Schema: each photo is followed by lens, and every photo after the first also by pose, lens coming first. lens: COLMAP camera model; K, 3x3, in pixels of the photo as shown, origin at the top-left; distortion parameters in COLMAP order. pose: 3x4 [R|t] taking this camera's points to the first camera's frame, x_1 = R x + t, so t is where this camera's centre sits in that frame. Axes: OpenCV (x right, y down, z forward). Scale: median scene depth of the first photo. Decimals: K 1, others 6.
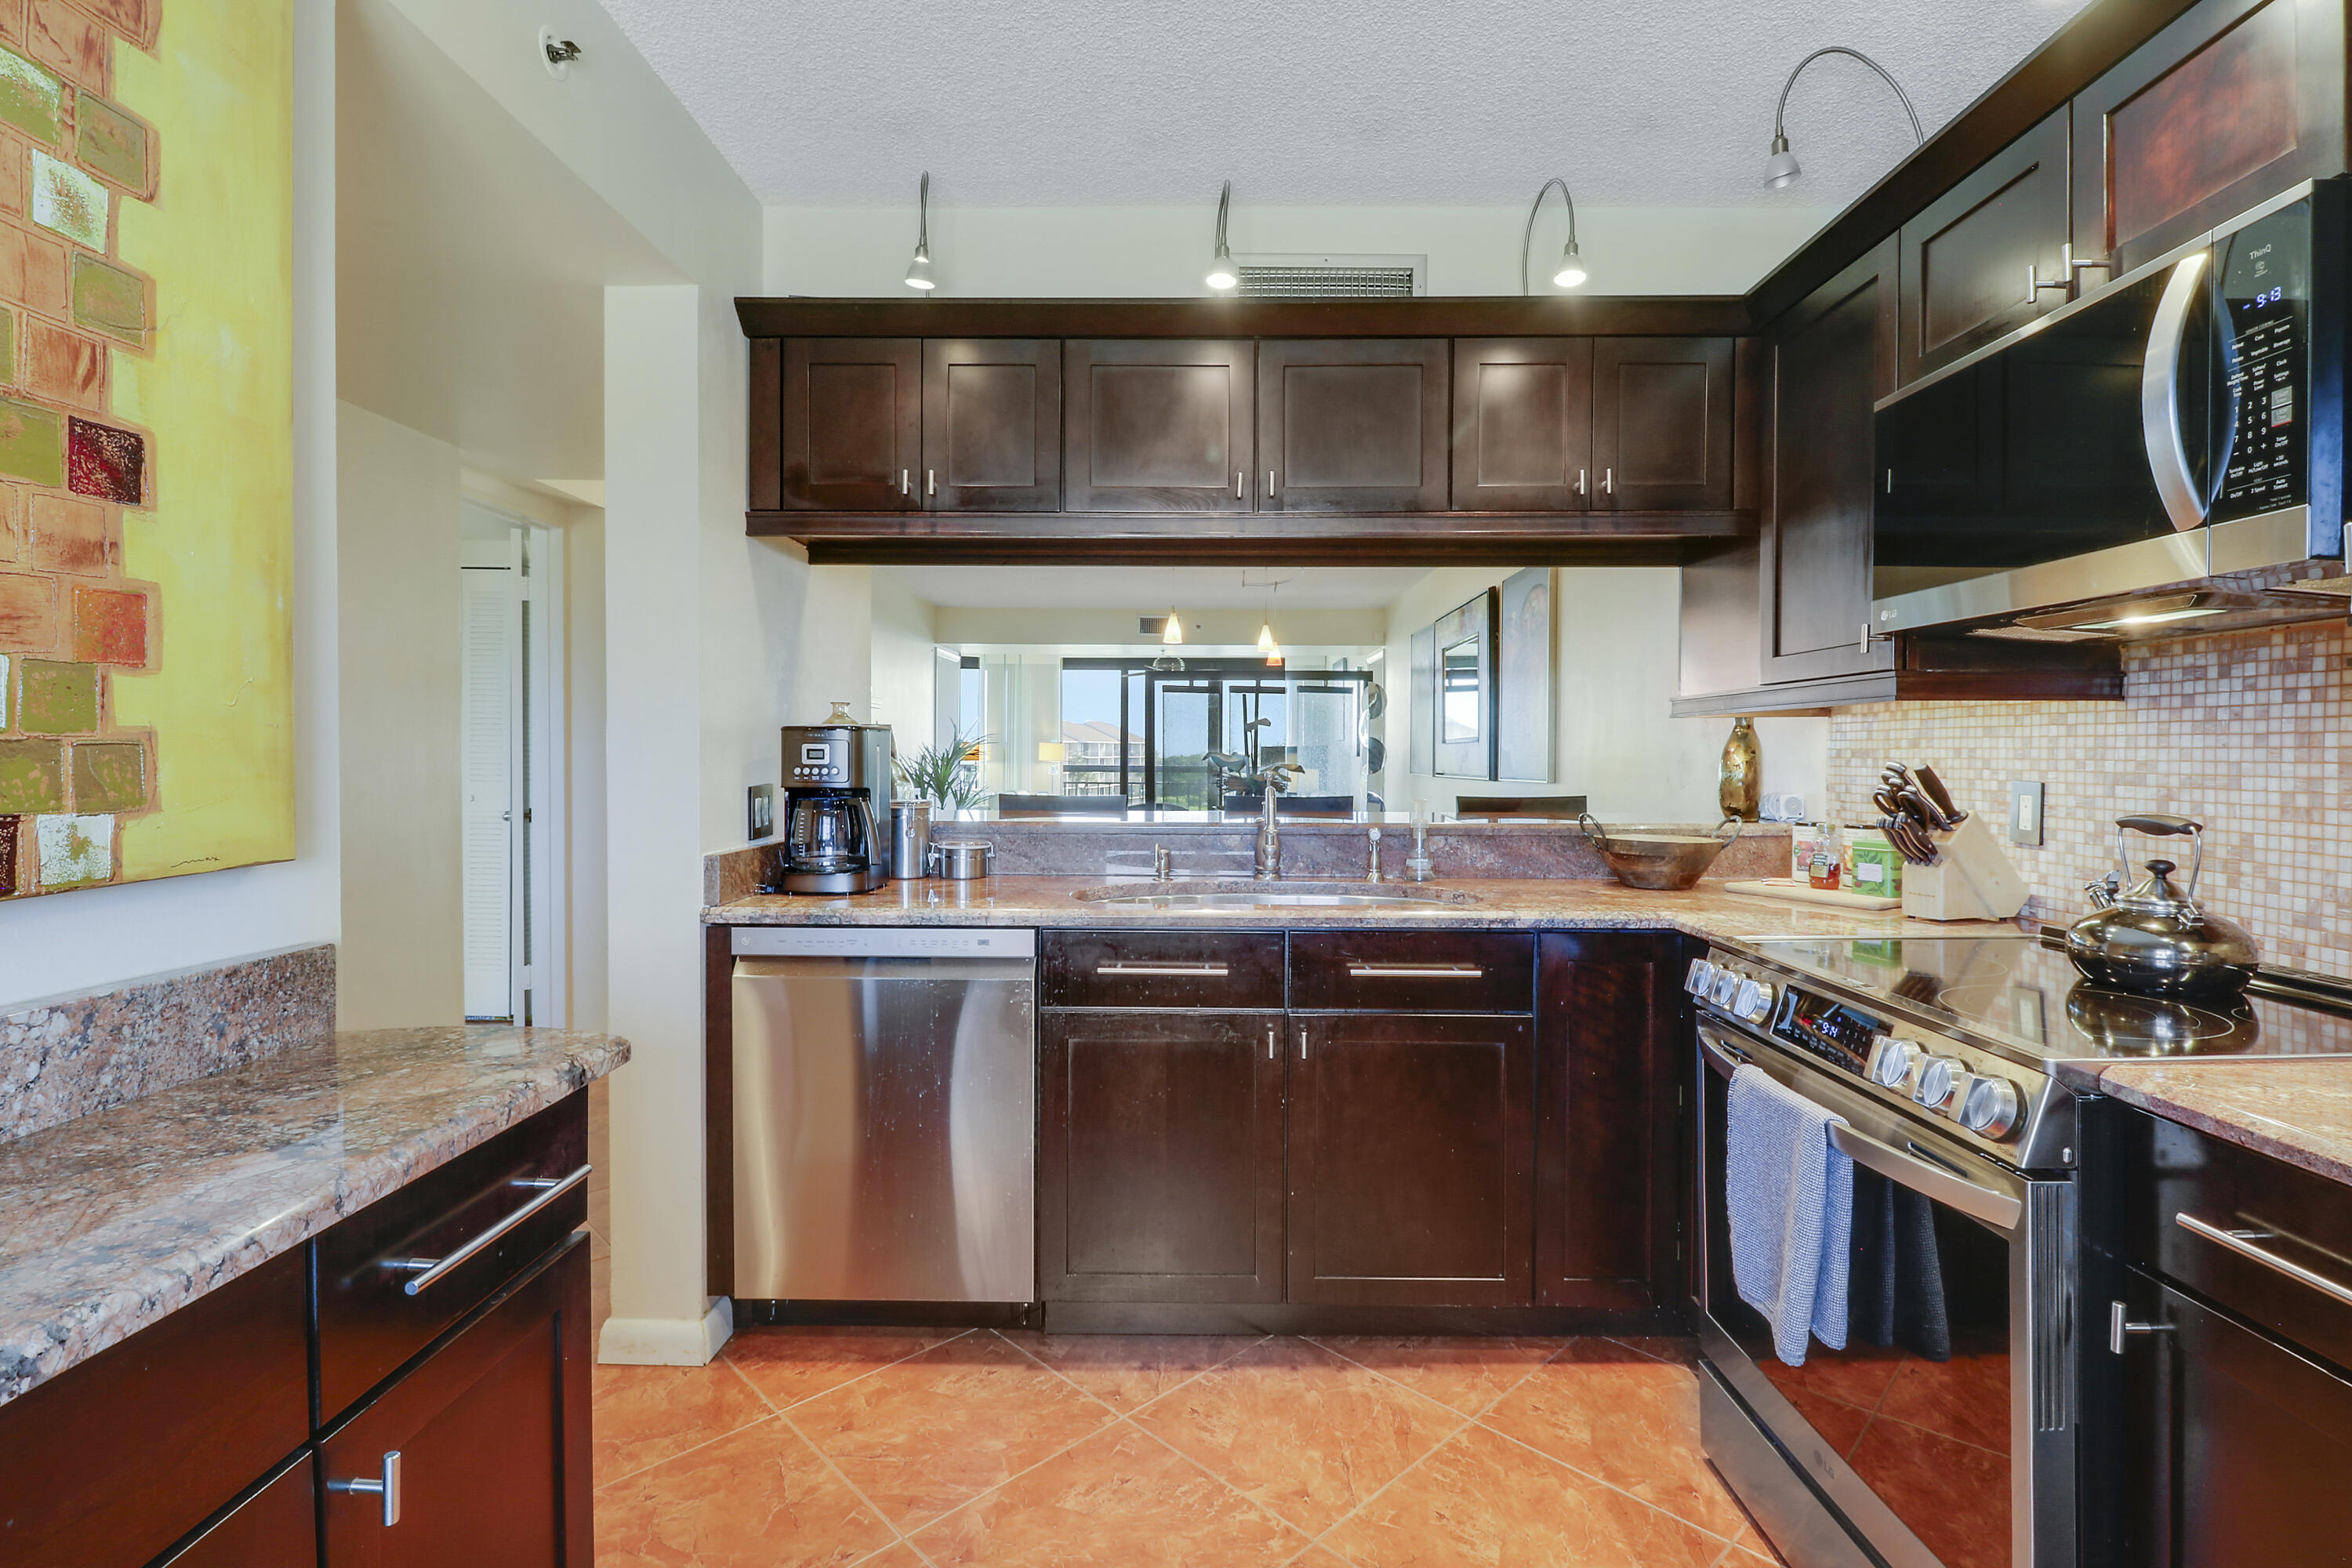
lens RADIAL K [[1102.4, 0, 1195.7], [0, 1102.4, 792.6], [0, 0, 1]] dist [-0.002616, -0.007030]
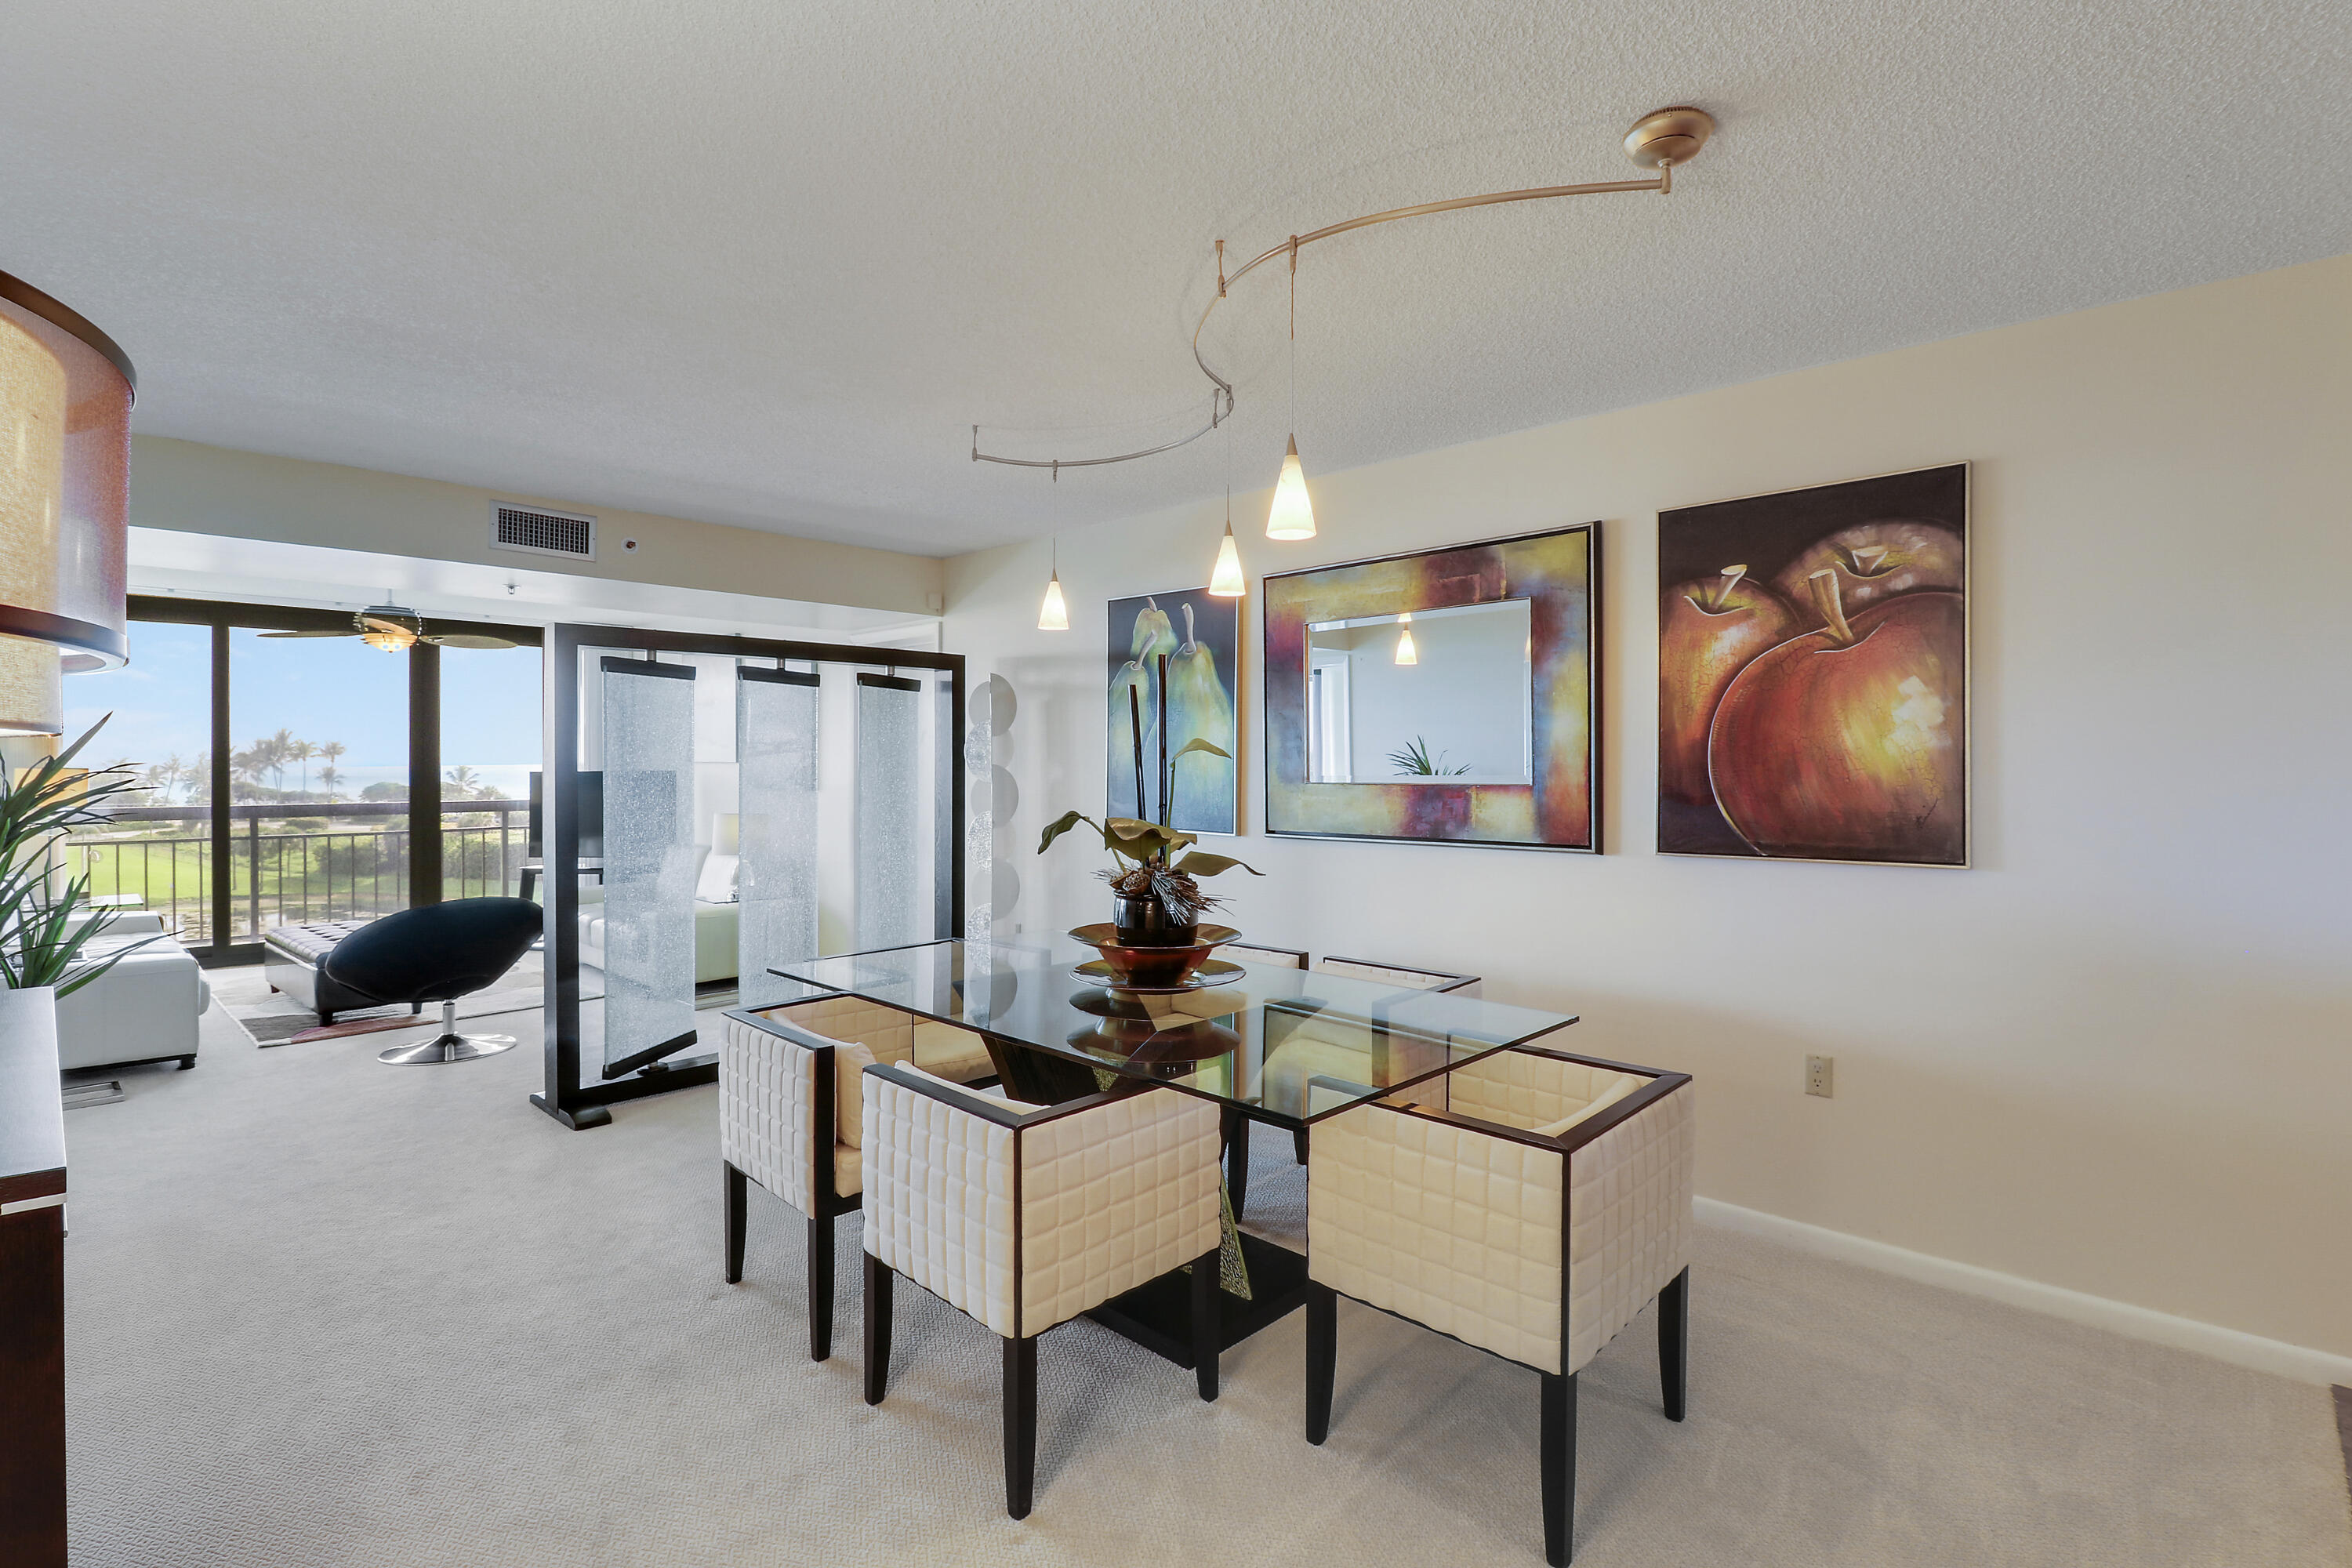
lens RADIAL K [[1102.4, 0, 1177.7], [0, 1102.4, 769.7], [0, 0, 1]] dist [-0.002616, -0.007030]
pose [[0.683364, -0.006619, 0.730047, -0.972234], [0.028031, 0.999459, -0.017177, -0.163350], [-0.729539, 0.032203, 0.683180, 2.383793]]
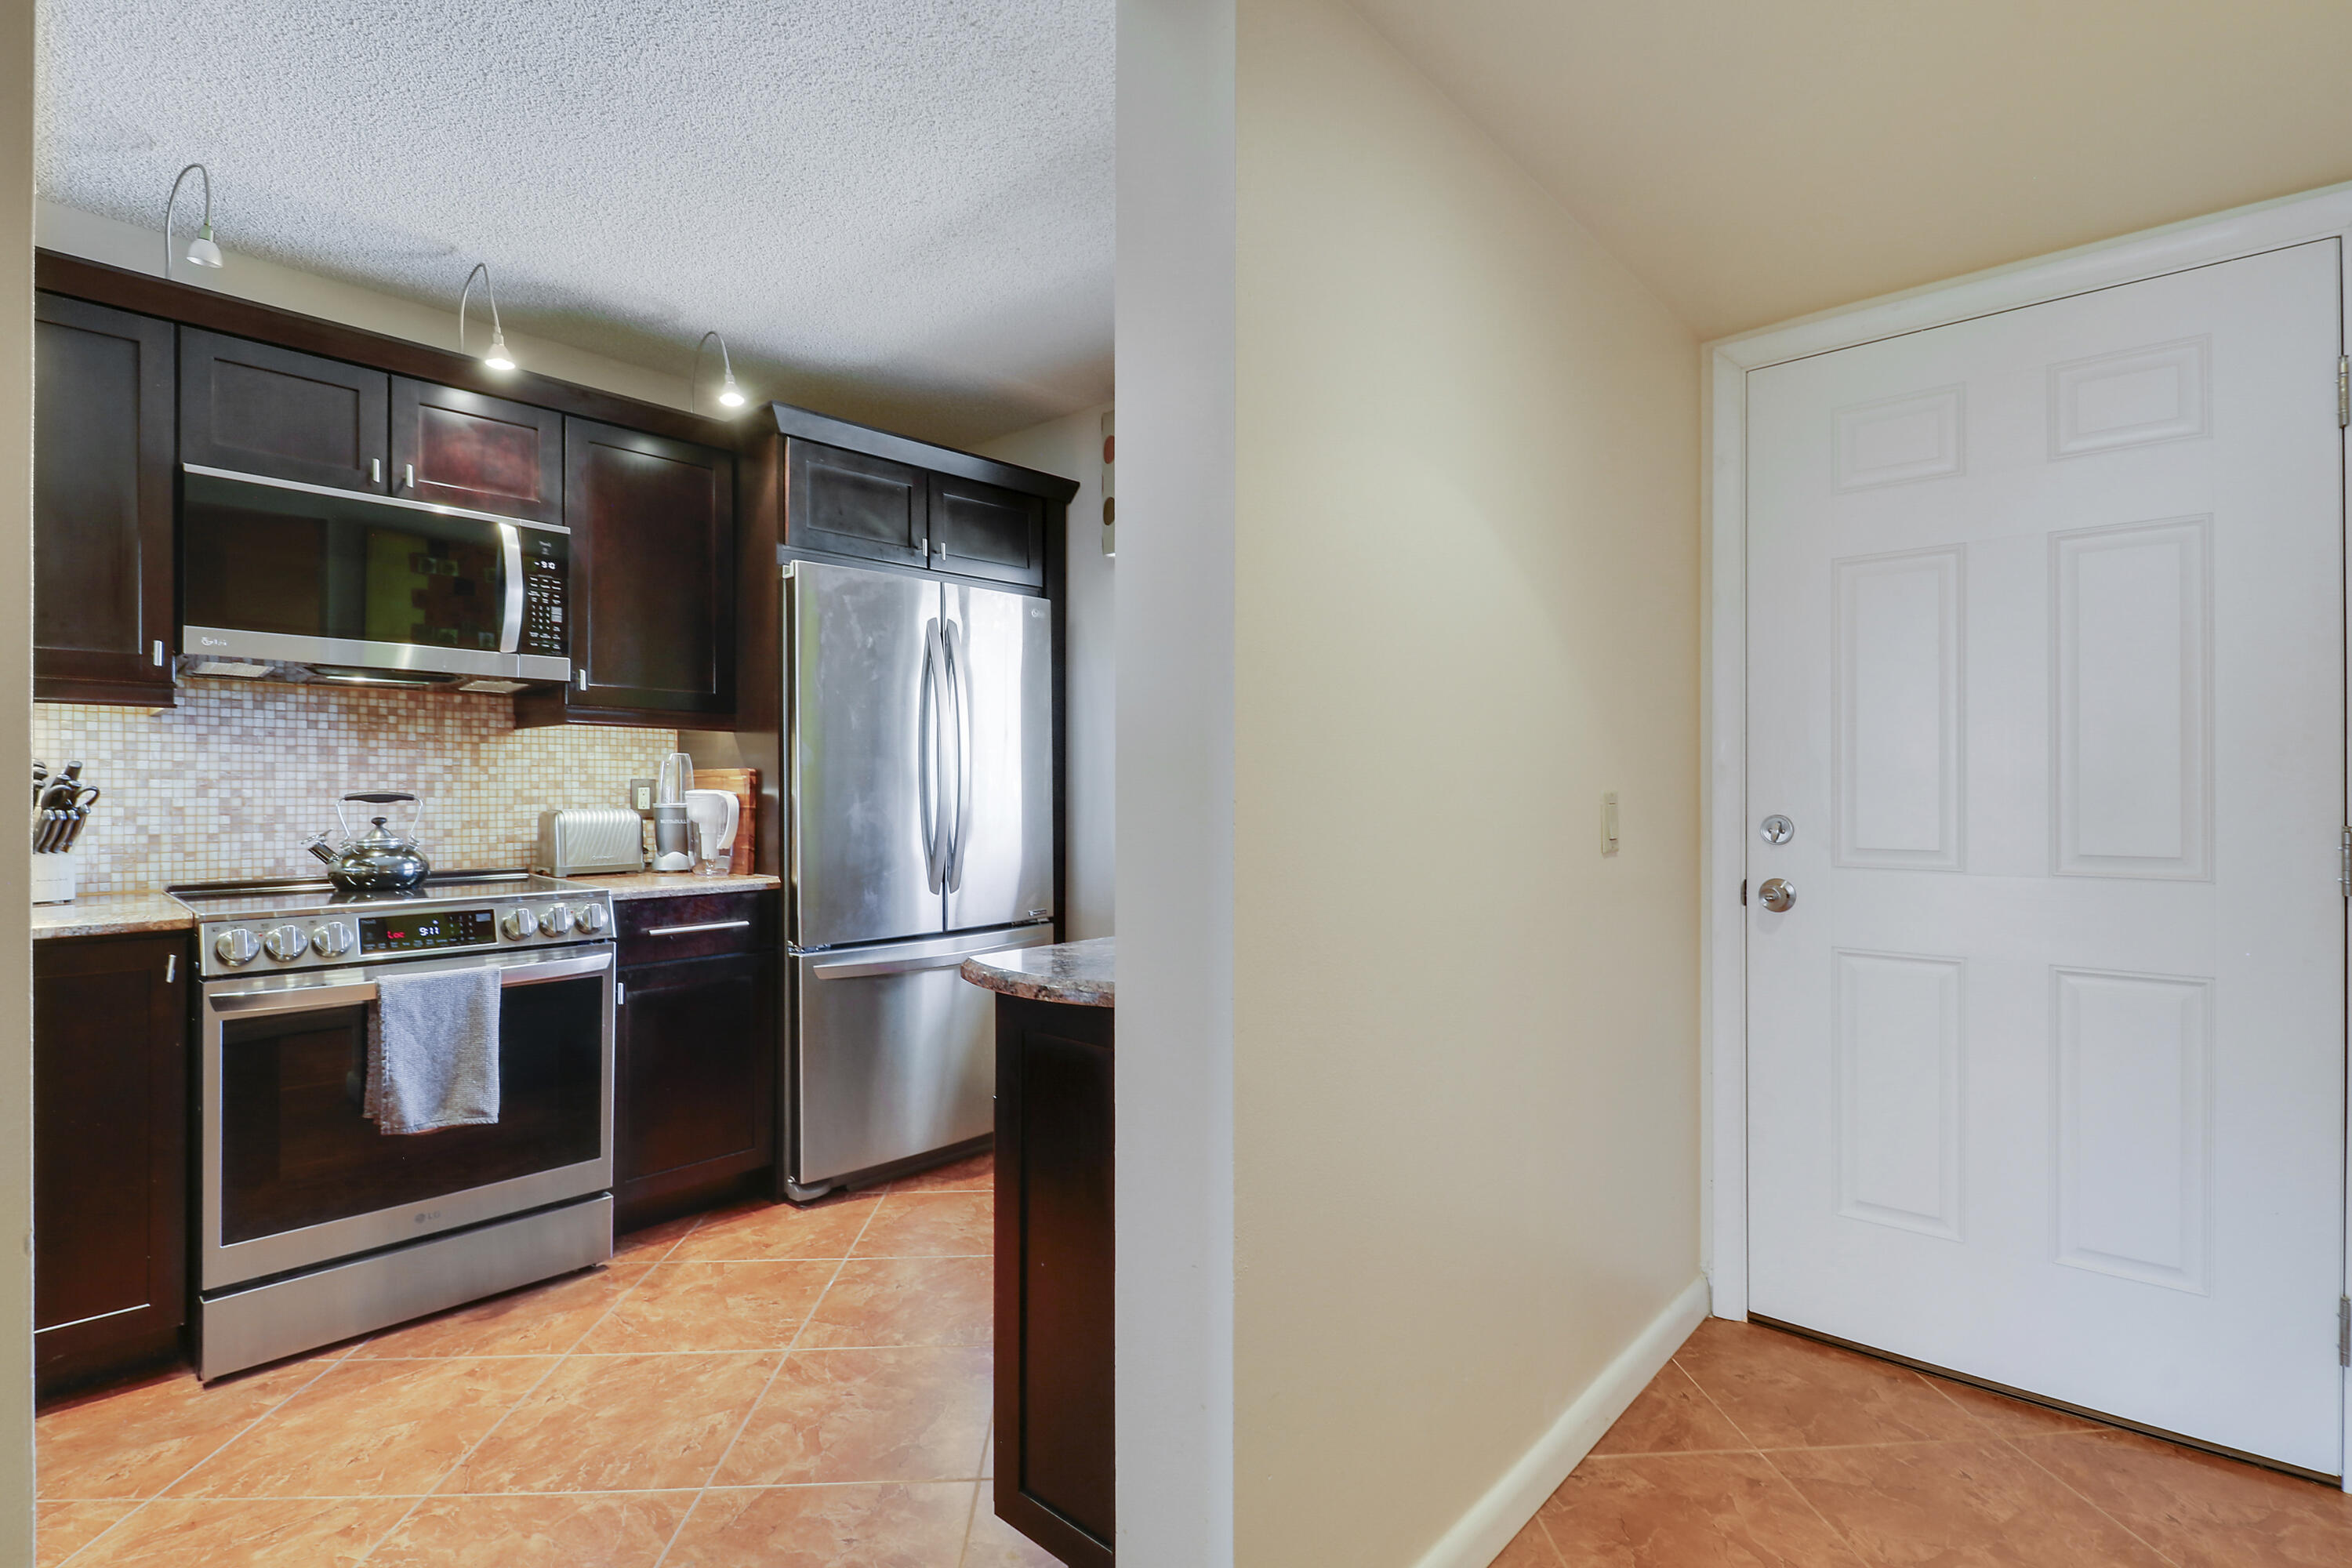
lens RADIAL K [[1121.0, 0, 1177.2], [0, 1121.0, 796.6], [0, 0, 1]] dist [-0.000594, -0.008411]
pose [[-0.749161, -0.008926, 0.662328, -1.048510], [0.020102, 0.999142, 0.036203, -0.009437], [-0.662083, 0.040436, -0.748339, 1.232286]]
